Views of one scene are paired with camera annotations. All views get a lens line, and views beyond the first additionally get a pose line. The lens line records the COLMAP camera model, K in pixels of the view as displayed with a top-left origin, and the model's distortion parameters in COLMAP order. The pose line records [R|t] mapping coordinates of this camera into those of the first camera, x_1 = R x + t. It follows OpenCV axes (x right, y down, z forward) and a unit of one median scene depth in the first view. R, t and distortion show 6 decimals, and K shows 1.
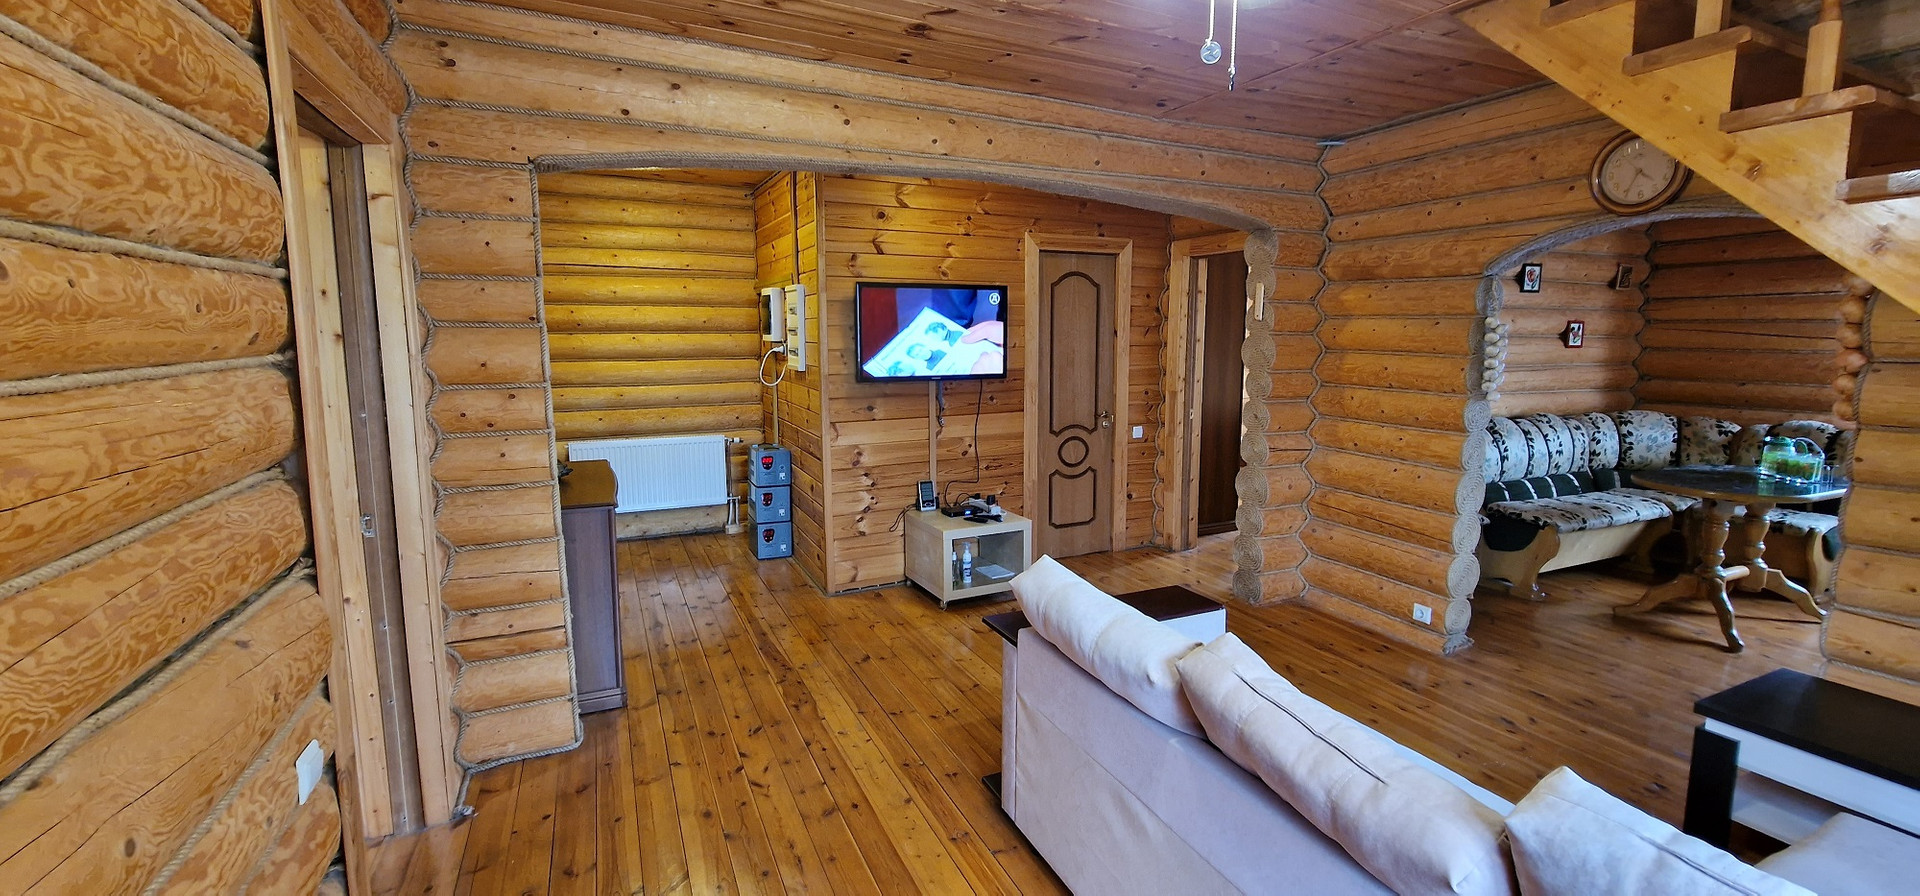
lens RADIAL K [[786.8, 0, 975.8], [0, 786.8, 440.6], [0, 0, 1]] dist [0.011913, -0.000395]
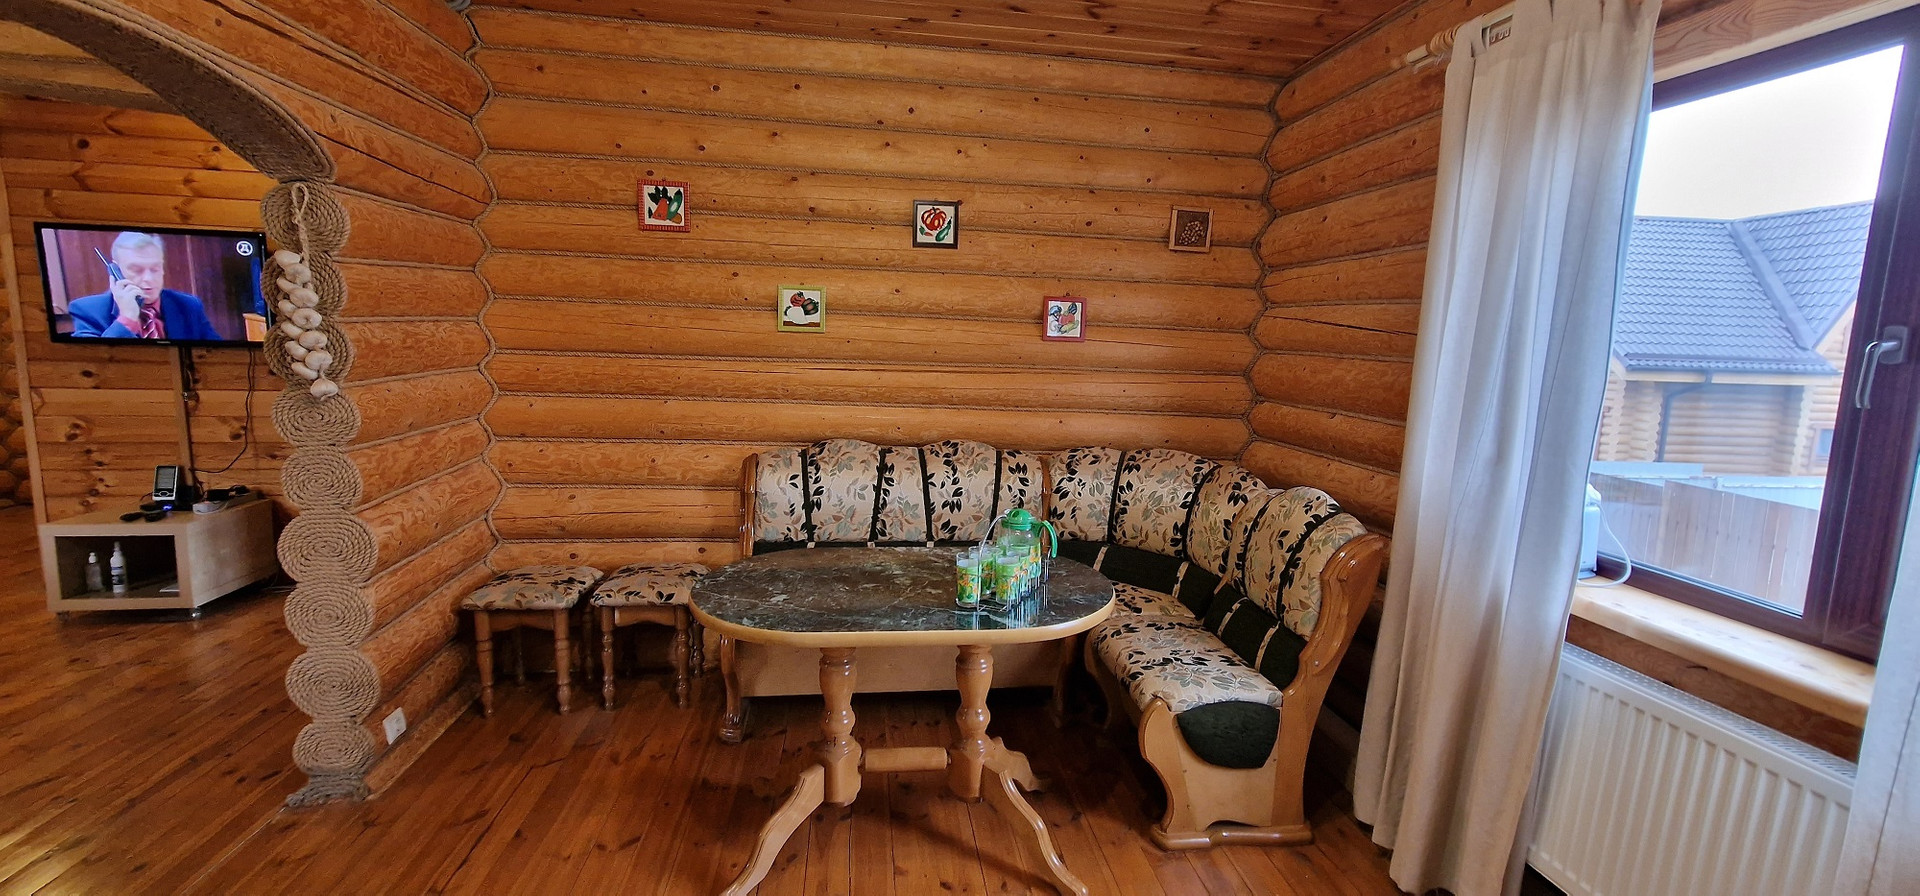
lens RADIAL K [[786.8, 0, 956.5], [0, 786.8, 442.8], [0, 0, 1]] dist [0.011913, -0.000395]
pose [[0.950742, 0.073717, -0.301089, 0.936340], [-0.072681, 0.997248, 0.014660, -0.043495], [0.301341, 0.007946, 0.953483, 0.421433]]
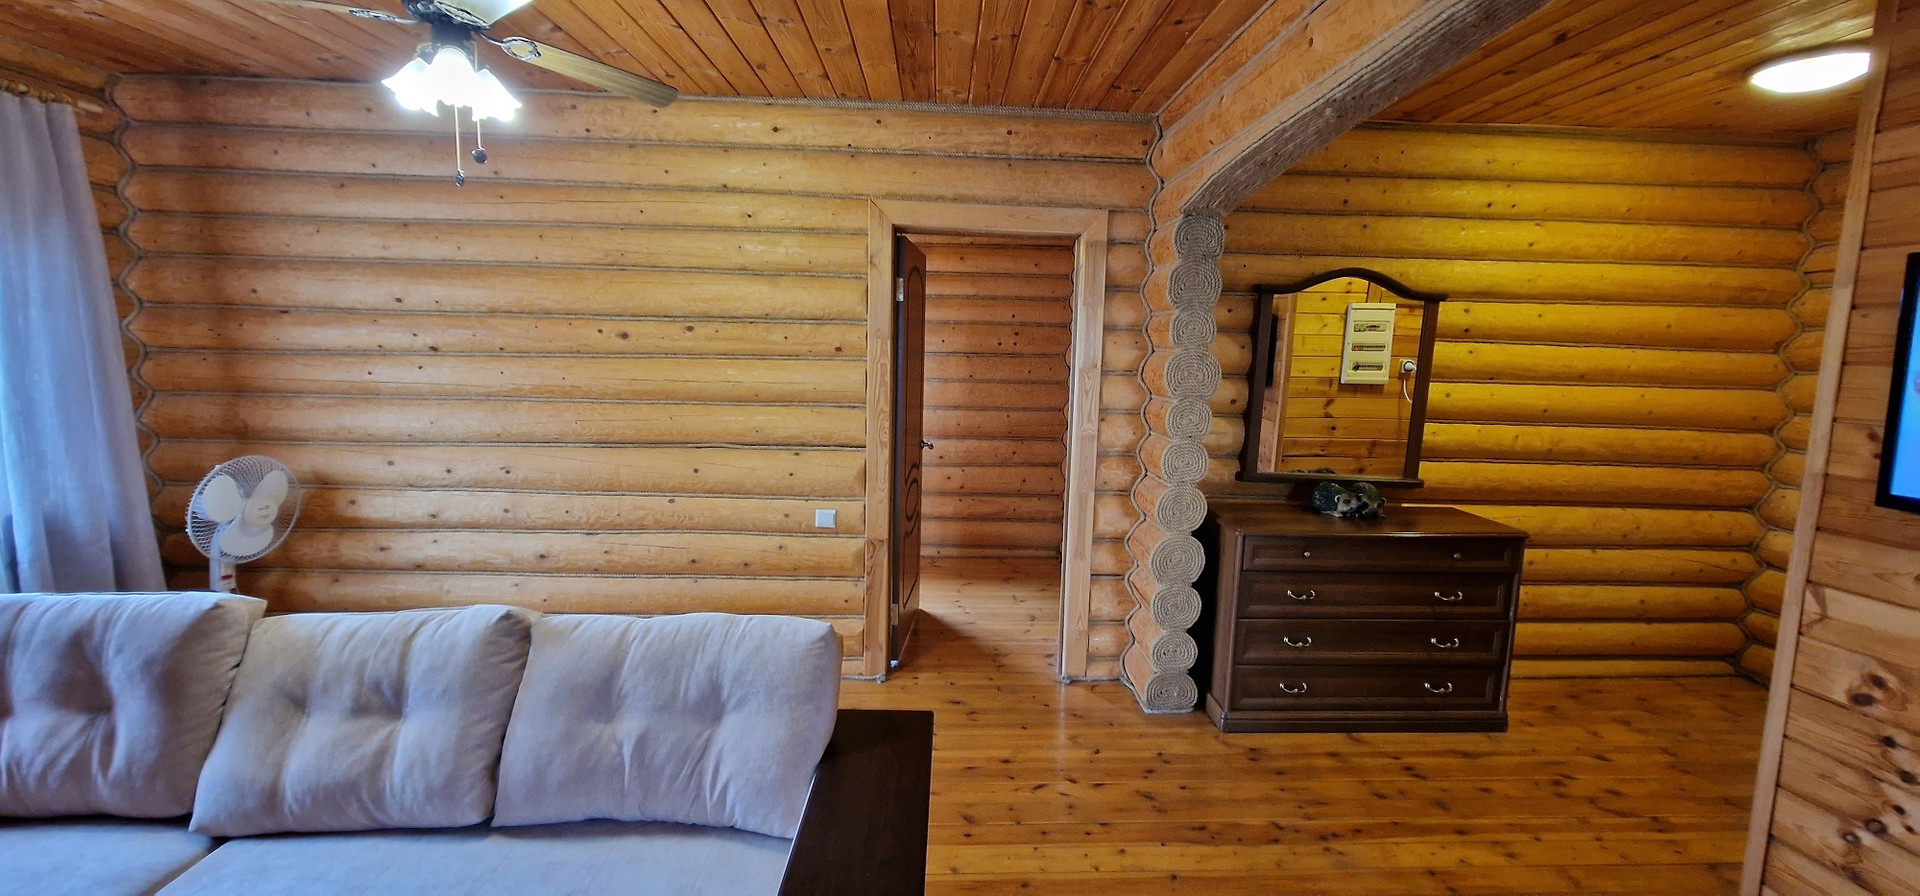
lens RADIAL K [[786.8, 0, 971.7], [0, 786.8, 429.4], [0, 0, 1]] dist [0.011913, -0.000395]
pose [[-0.392487, 0.099385, -0.914372, 0.358439], [-0.142166, 0.975642, 0.167068, -0.102736], [0.908704, 0.195565, -0.368797, 0.644611]]
